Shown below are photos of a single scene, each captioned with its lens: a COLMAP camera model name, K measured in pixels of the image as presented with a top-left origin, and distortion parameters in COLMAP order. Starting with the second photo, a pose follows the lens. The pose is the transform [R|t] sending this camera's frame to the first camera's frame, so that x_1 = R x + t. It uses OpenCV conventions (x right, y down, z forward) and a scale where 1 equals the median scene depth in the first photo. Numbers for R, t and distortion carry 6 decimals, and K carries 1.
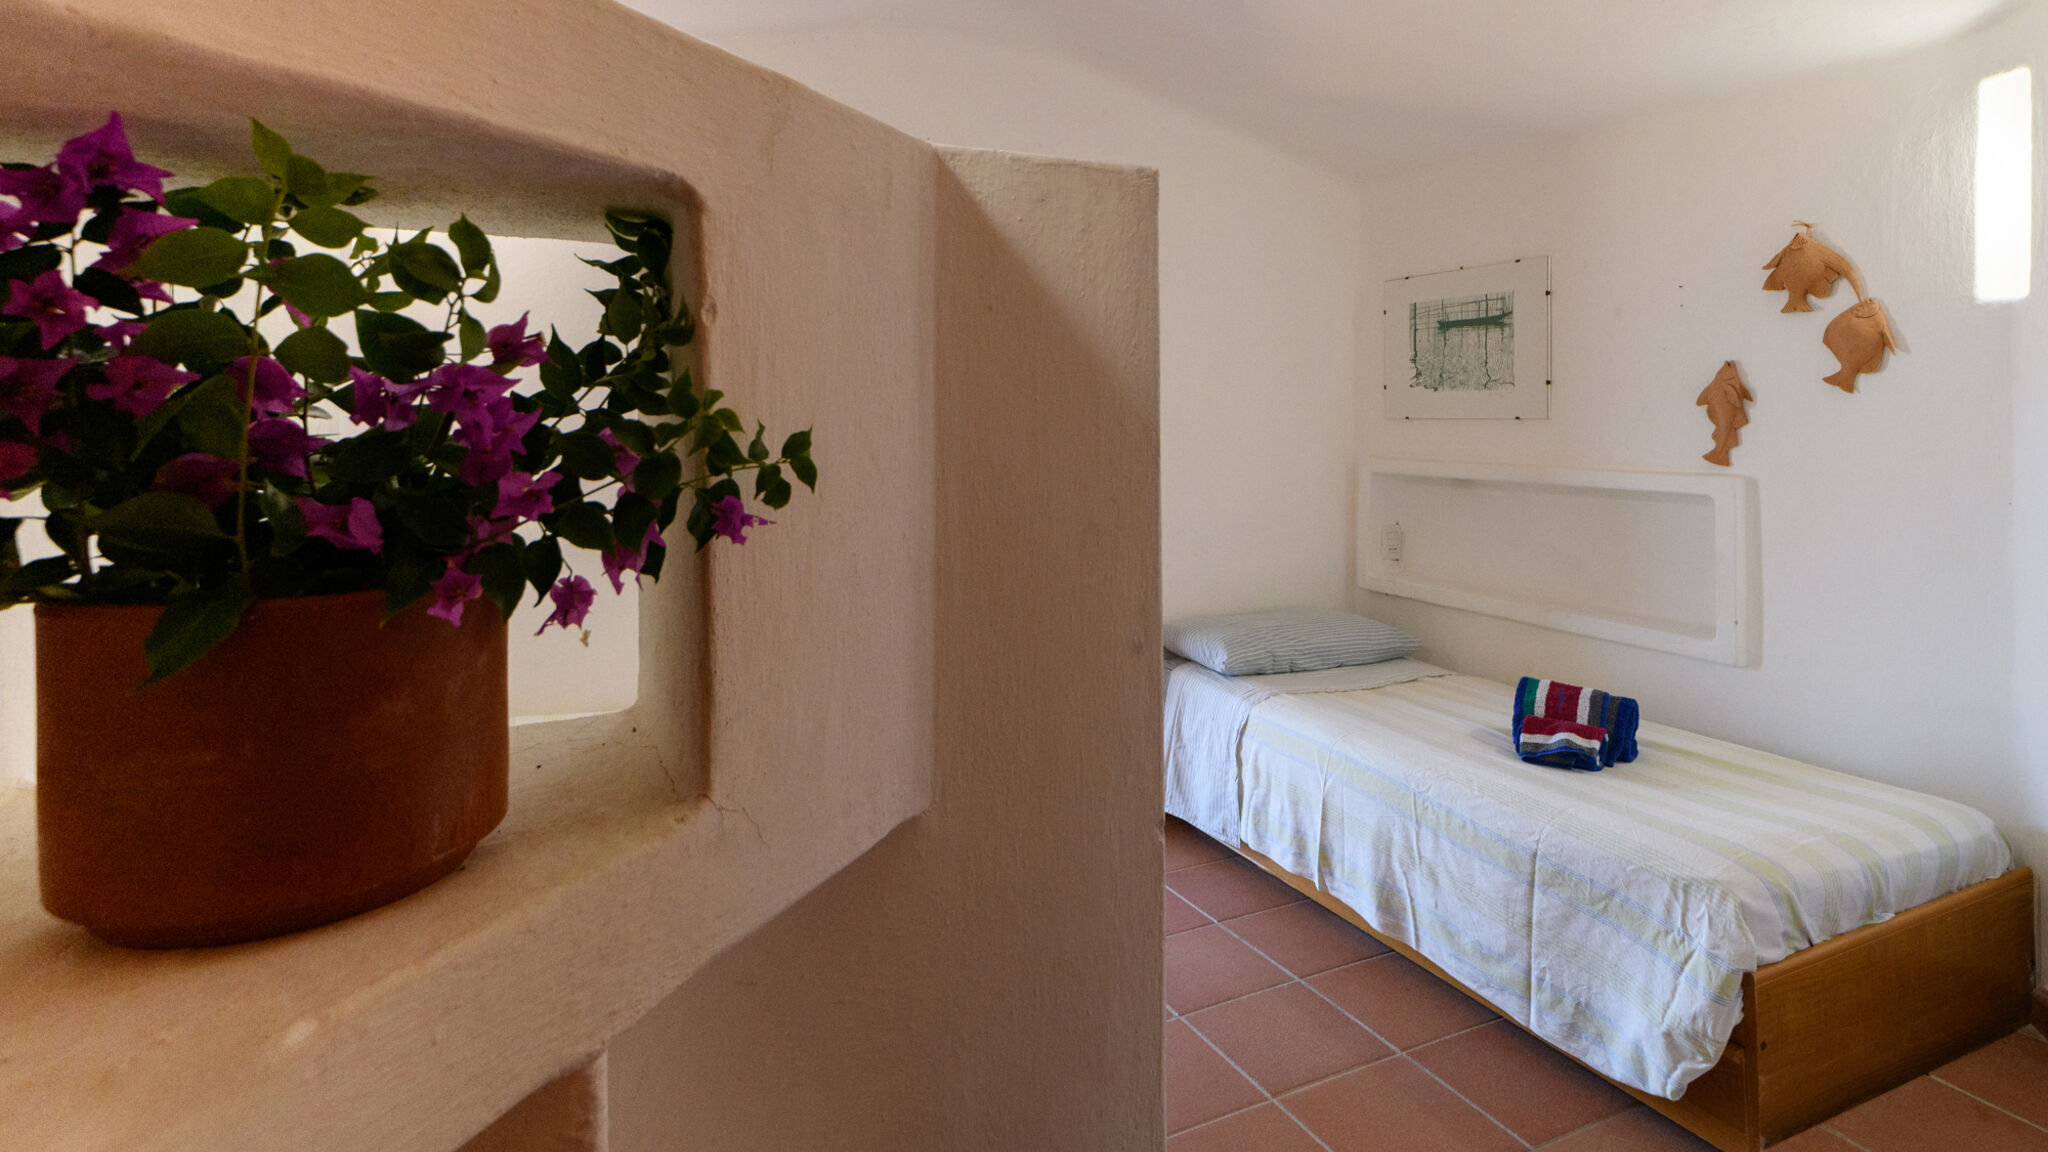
lens RADIAL K [[1044.9, 0, 1024.0], [0, 1044.9, 576.0], [0, 0, 1]] dist [0.033396, -0.000107]
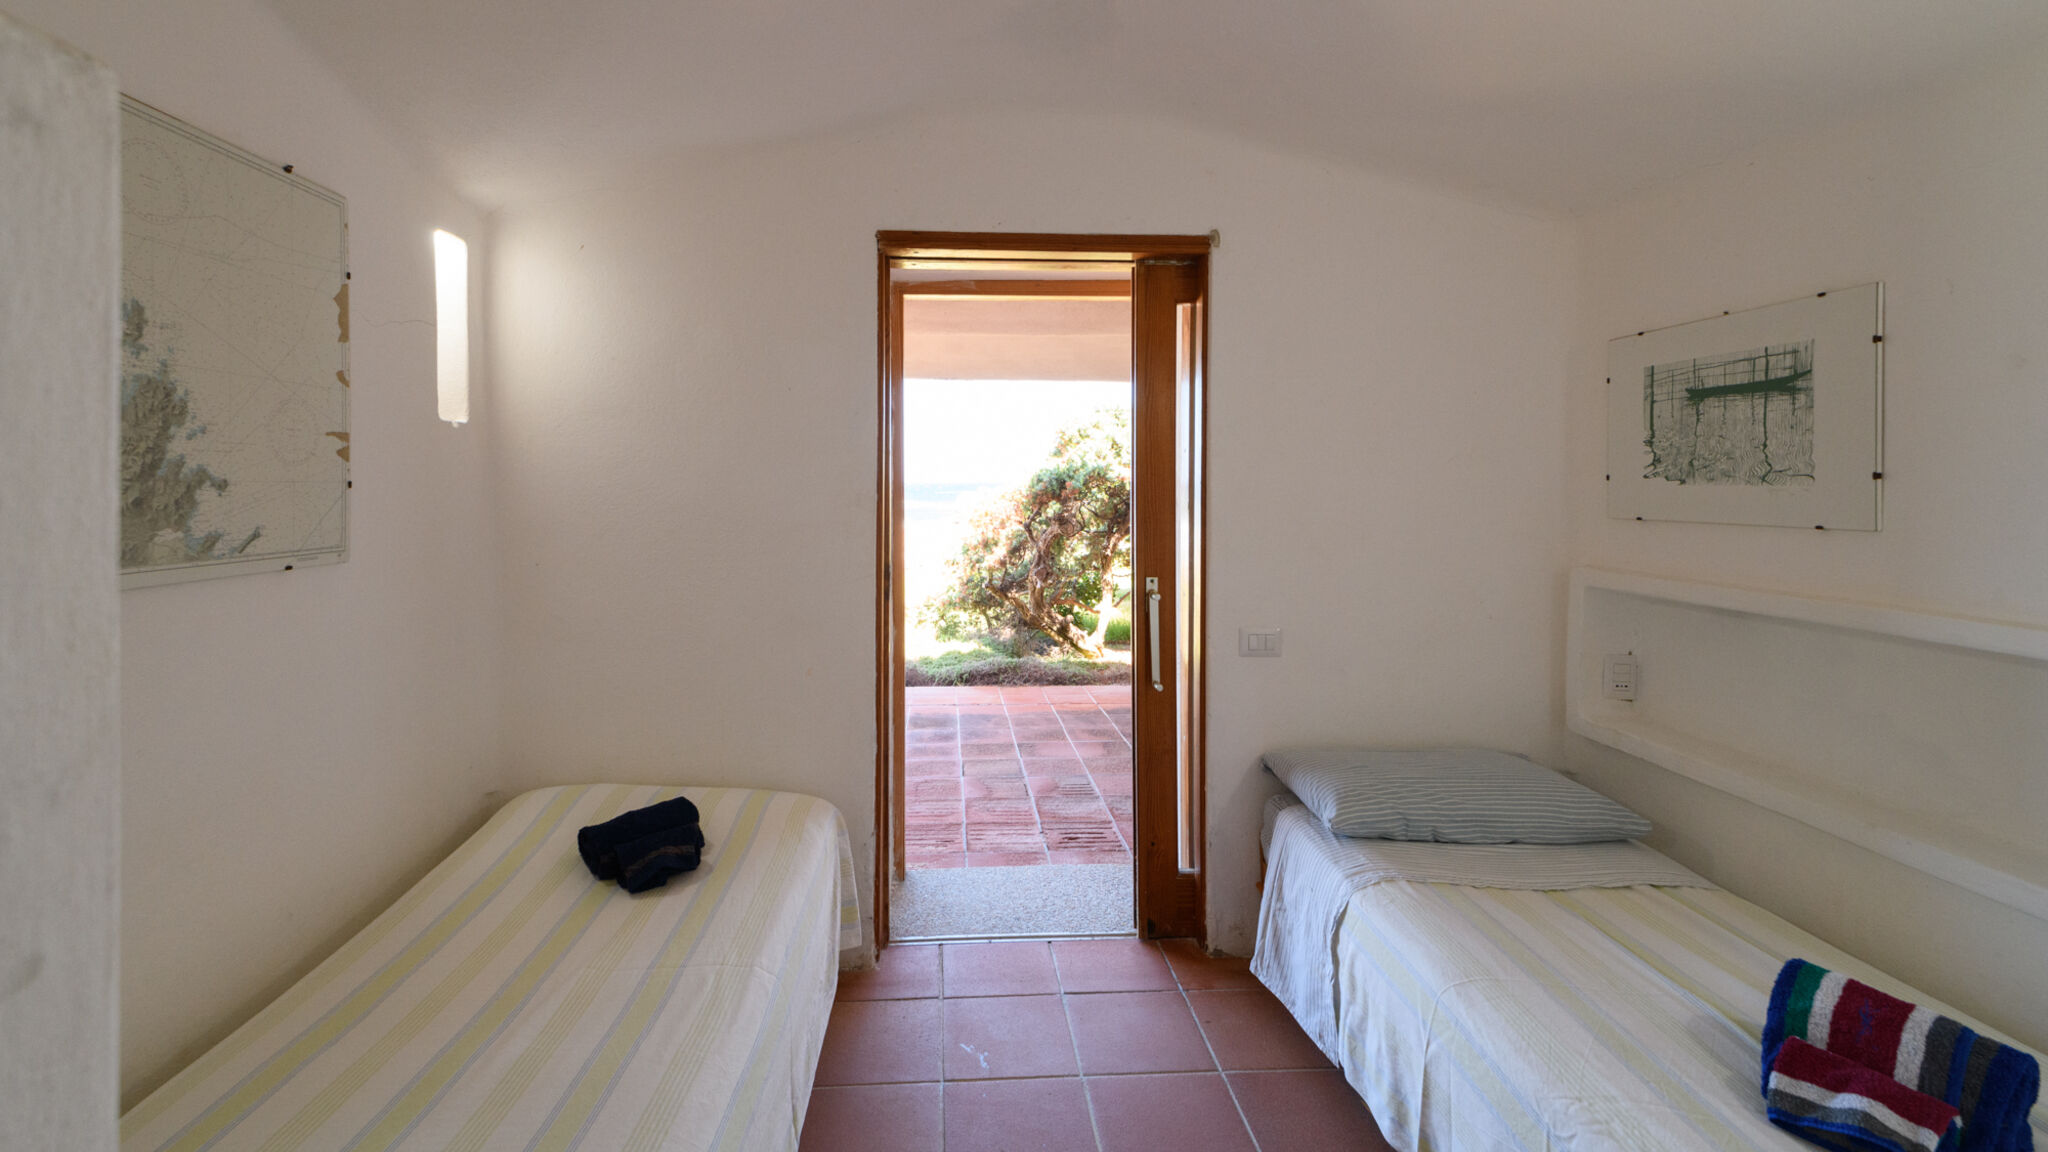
lens RADIAL K [[812.7, 0, 1024.0], [0, 812.7, 576.0], [0, 0, 1]] dist [0.065317, -0.025769]
pose [[0.927817, 0.046669, -0.370104, 0.202750], [-0.061413, 0.997715, -0.028149, -0.074295], [0.367945, 0.048847, 0.928564, 0.323421]]
